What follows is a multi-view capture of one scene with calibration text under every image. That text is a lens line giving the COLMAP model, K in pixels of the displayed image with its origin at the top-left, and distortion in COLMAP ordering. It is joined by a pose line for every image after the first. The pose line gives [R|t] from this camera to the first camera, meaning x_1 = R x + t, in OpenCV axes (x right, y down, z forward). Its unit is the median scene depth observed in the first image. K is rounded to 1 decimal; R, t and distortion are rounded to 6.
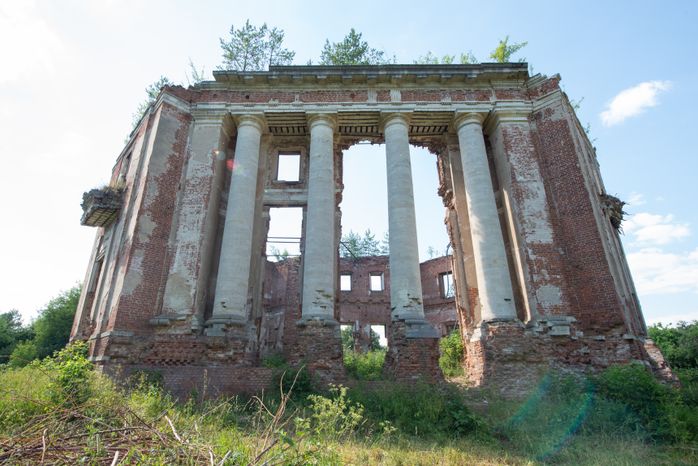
lens RADIAL K [[353.3, 0, 330.2], [0, 353.3, 236.1], [0, 0, 1]] dist [-0.000937, -0.000070]
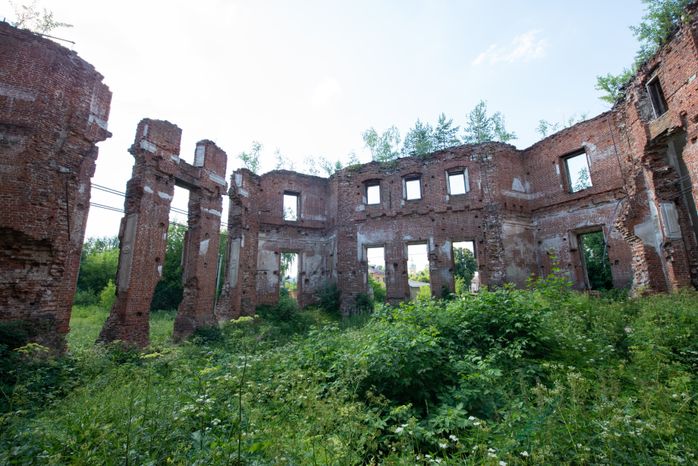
lens RADIAL K [[278.9, 0, 349.0], [0, 278.9, 233.0], [0, 0, 1]] dist [-0.012537, -0.002747]
pose [[0.949002, -0.083167, -0.304102, 0.086311], [0.136310, 0.978000, 0.157910, 0.111634], [0.284278, -0.191309, 0.939461, 0.397509]]
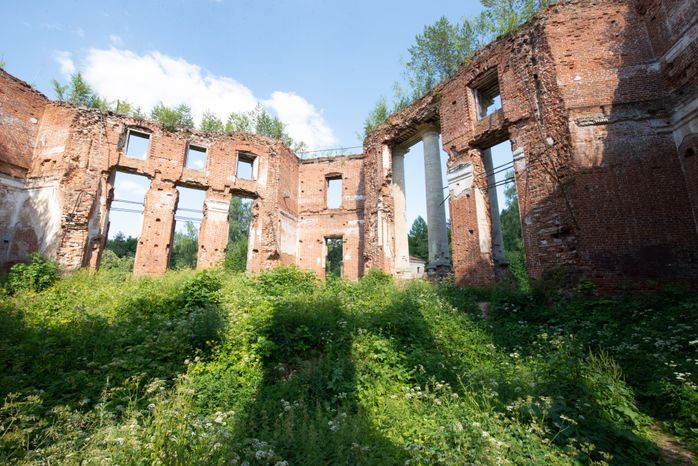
lens RADIAL K [[278.9, 0, 349.0], [0, 278.9, 233.0], [0, 0, 1]] dist [-0.012537, -0.002747]
pose [[-0.550618, 0.161699, 0.818947, -0.208617], [-0.313544, 0.869161, -0.382425, 0.248609], [-0.773635, -0.467346, -0.427876, 0.664215]]
